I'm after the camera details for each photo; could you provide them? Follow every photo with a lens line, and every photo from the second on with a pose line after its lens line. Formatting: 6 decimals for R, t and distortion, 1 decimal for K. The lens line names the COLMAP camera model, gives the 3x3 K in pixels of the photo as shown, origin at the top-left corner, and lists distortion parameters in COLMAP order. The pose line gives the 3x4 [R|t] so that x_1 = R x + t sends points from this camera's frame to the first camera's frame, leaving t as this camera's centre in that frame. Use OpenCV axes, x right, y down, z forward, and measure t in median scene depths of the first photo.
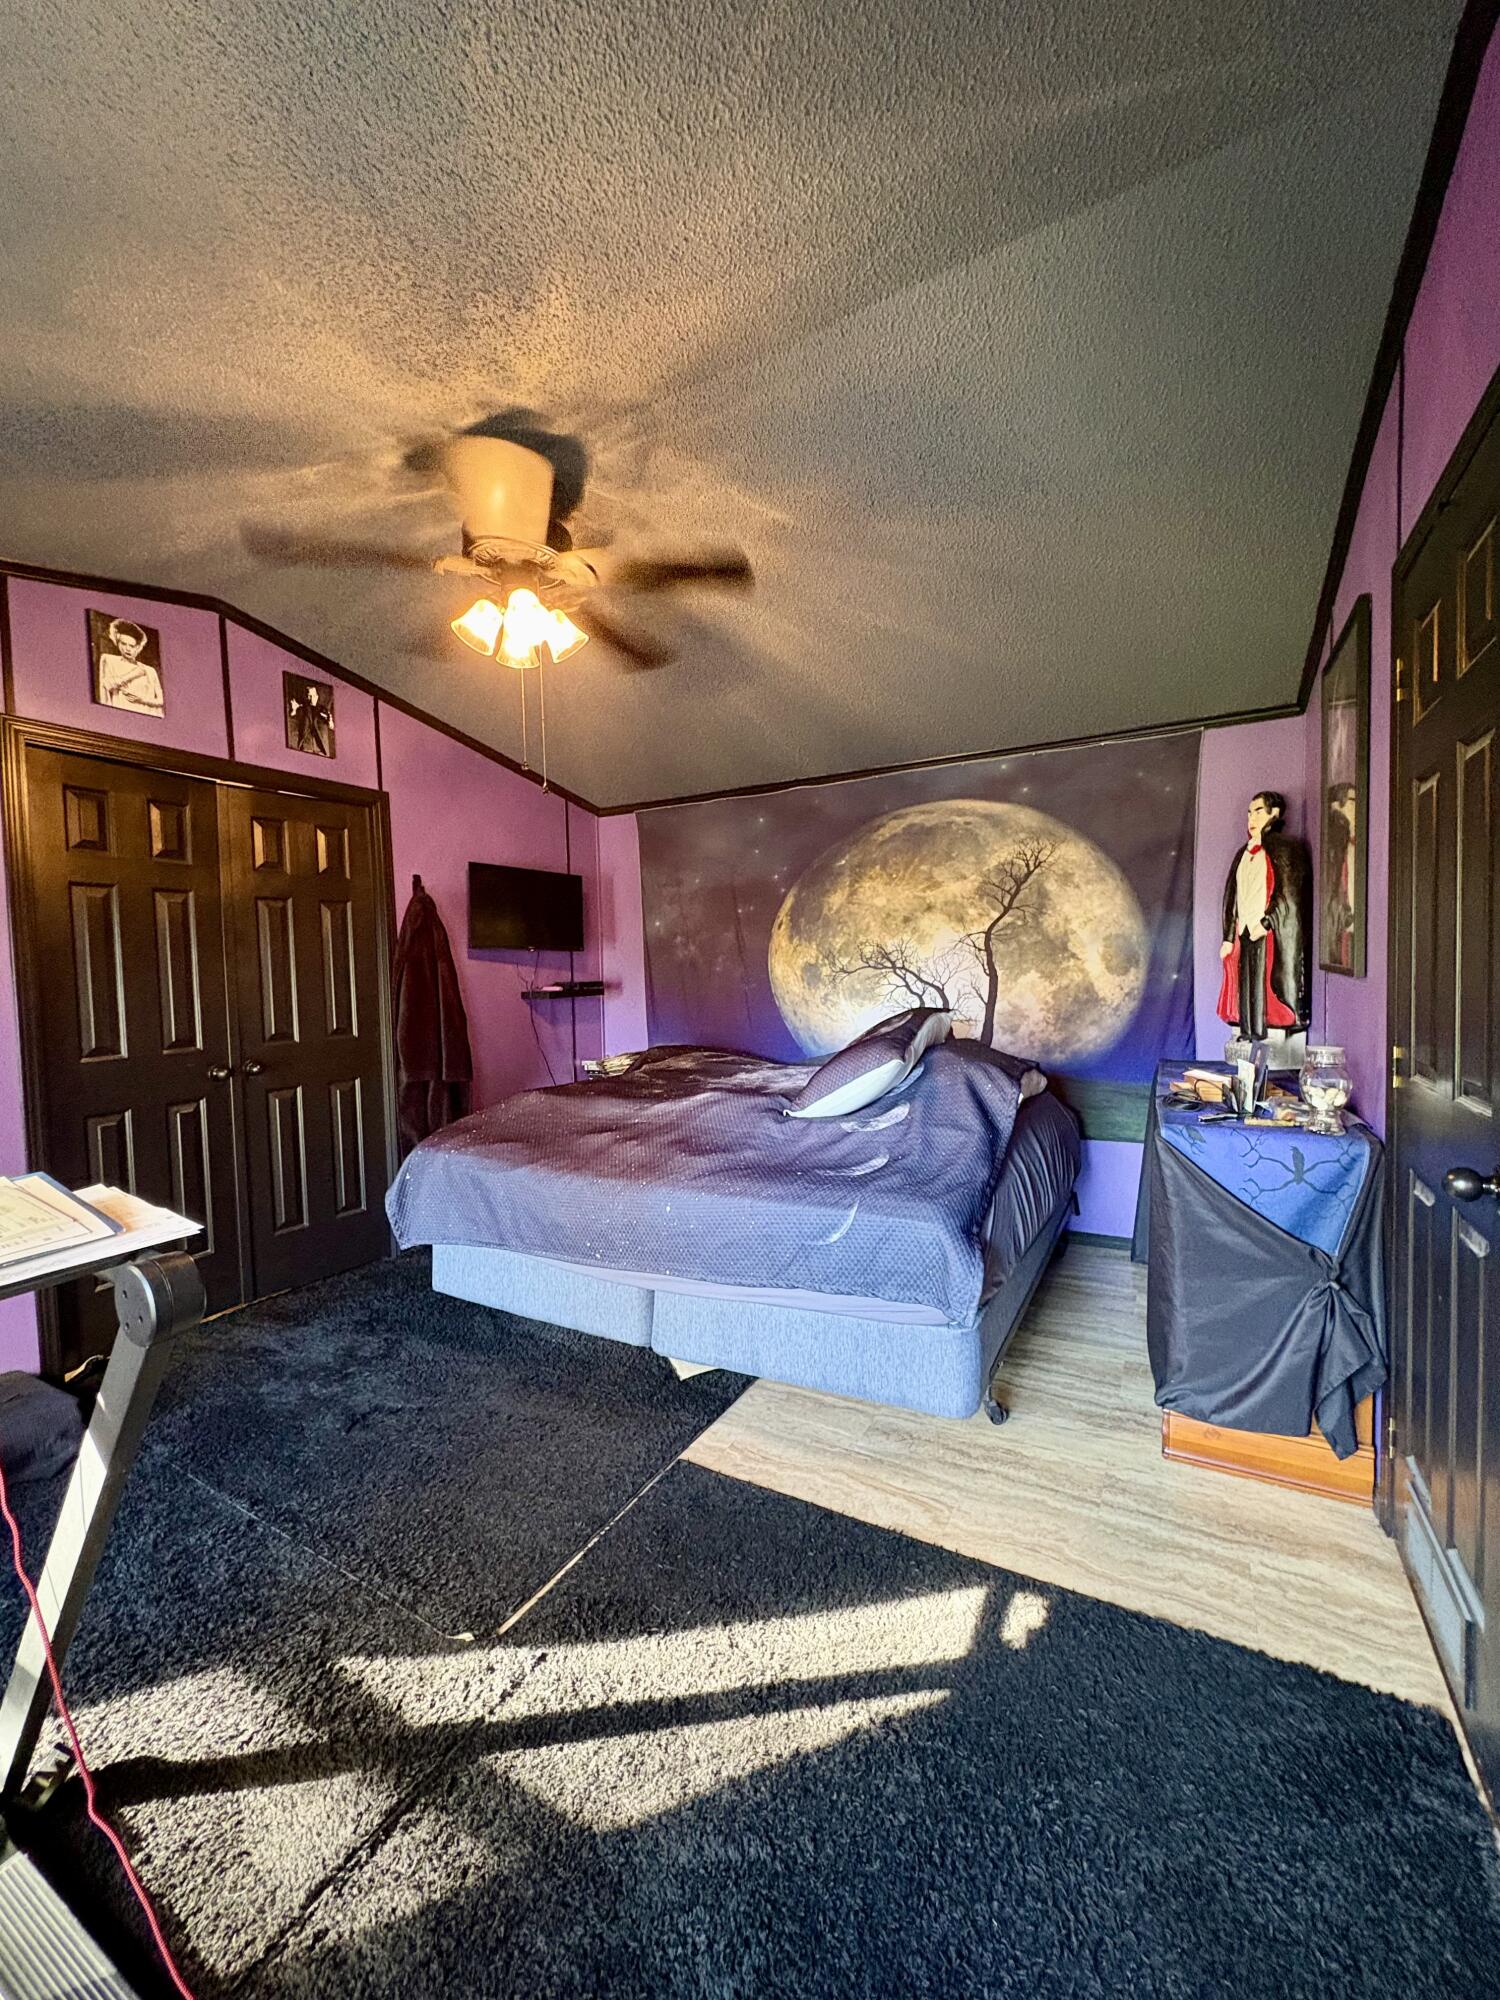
lens RADIAL K [[817.1, 0, 749.2], [0, 817.1, 1003.2], [0, 0, 1]] dist [-0.001418, 0.000808]
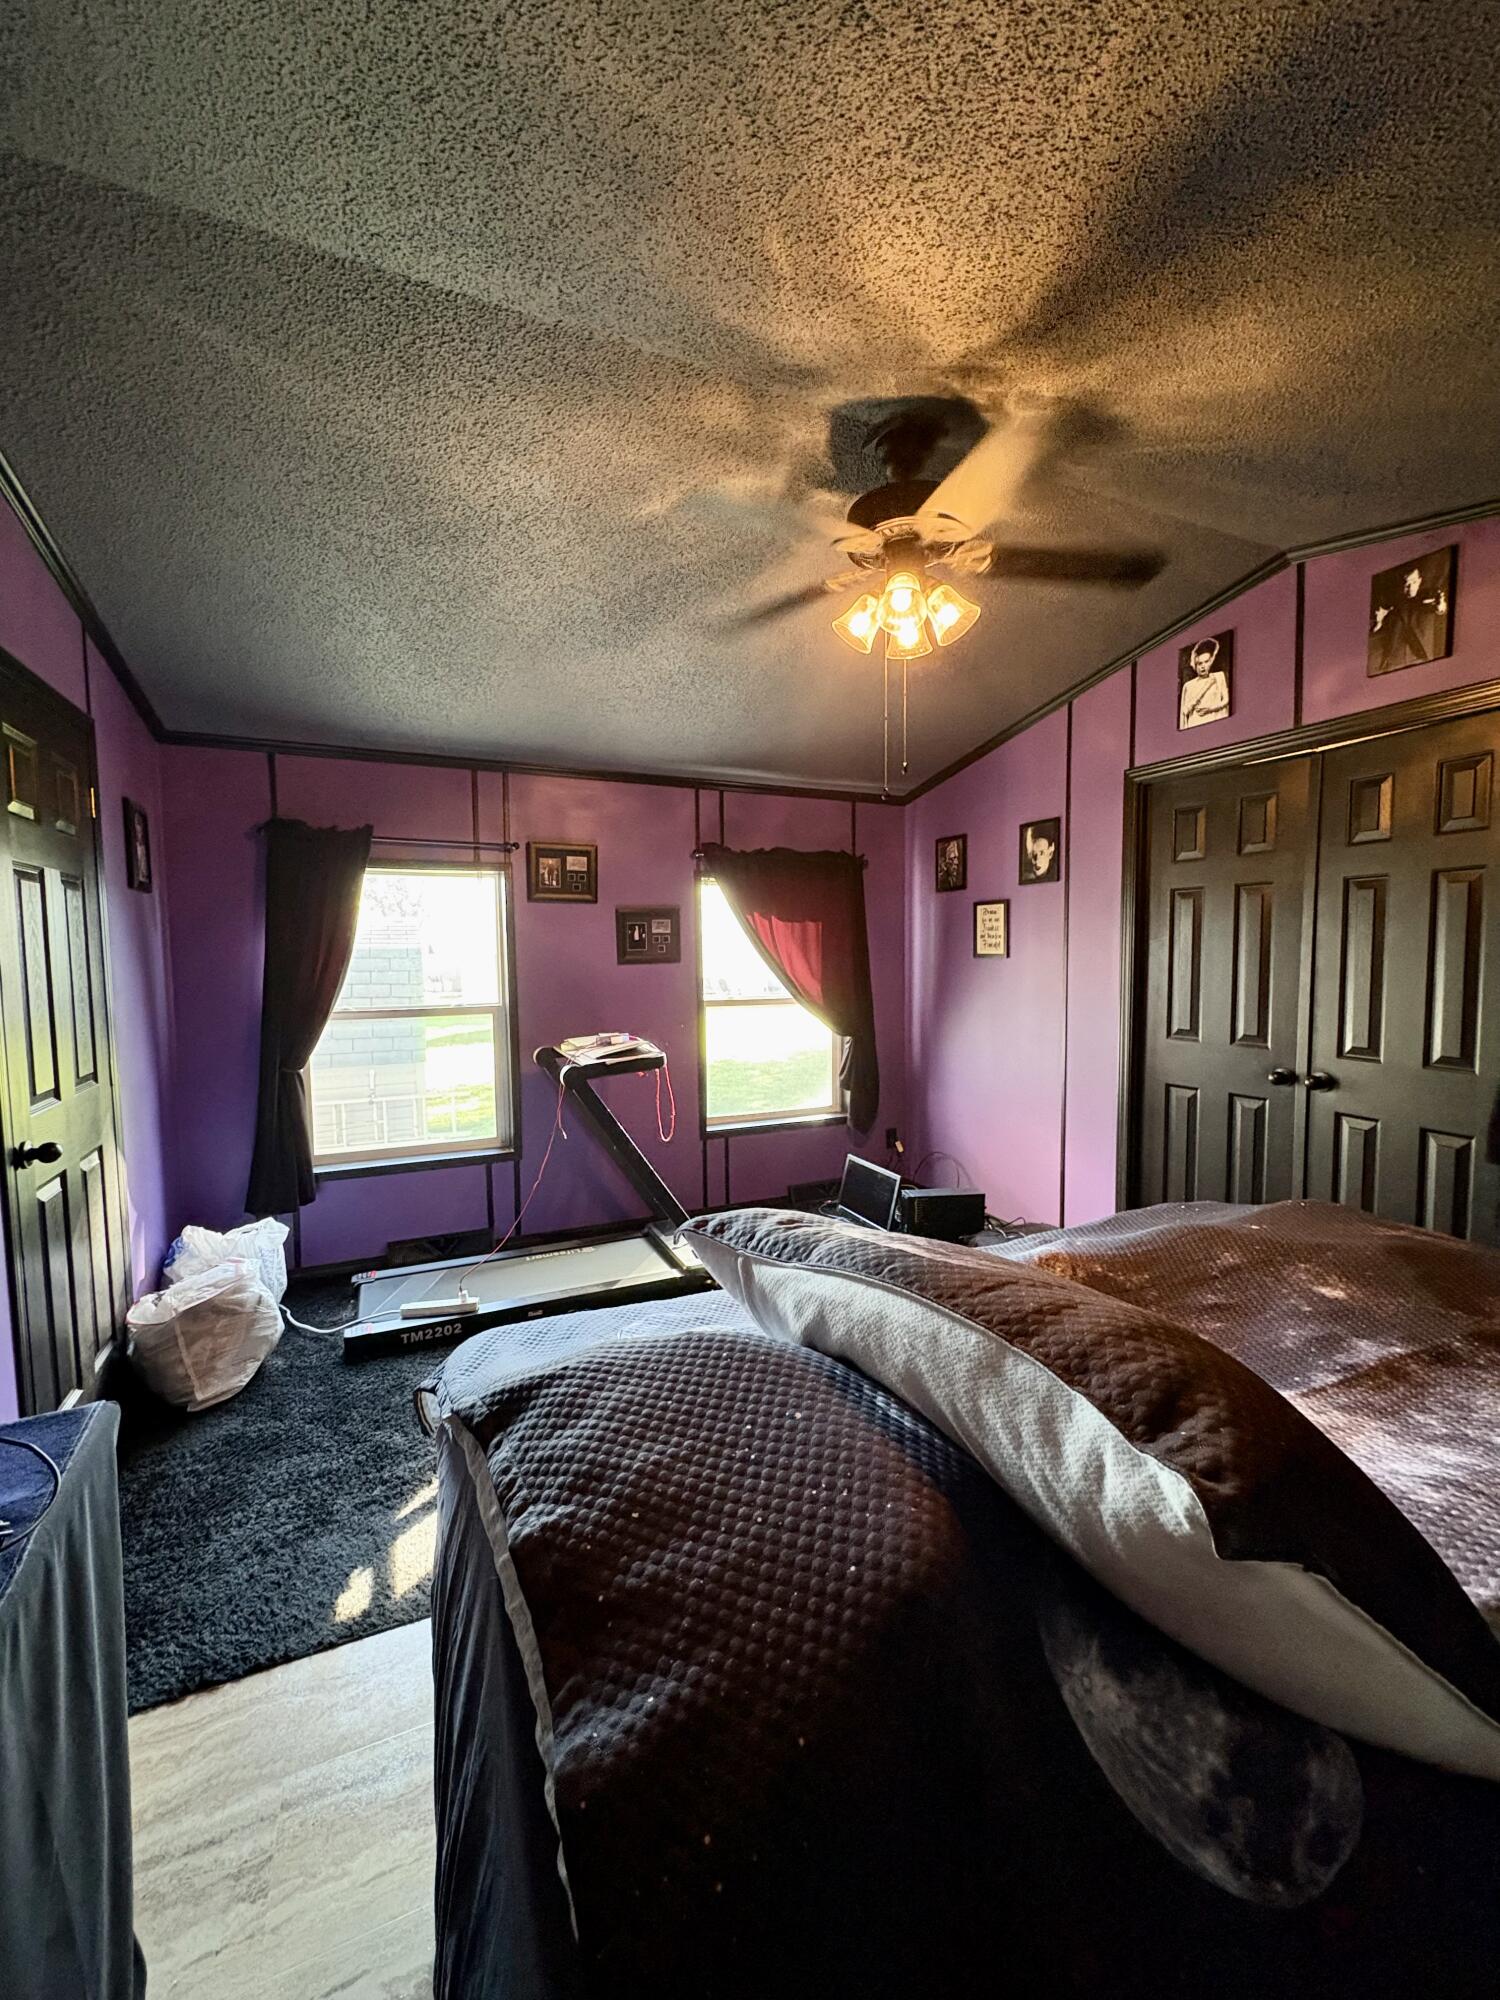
lens RADIAL K [[817.1, 0, 749.2], [0, 817.1, 1003.2], [0, 0, 1]] dist [-0.001418, 0.000808]
pose [[-0.622045, 0.081834, -0.778694, 0.482980], [-0.013361, 0.993269, 0.115057, -0.109073], [0.782868, 0.081974, -0.616764, 1.229193]]
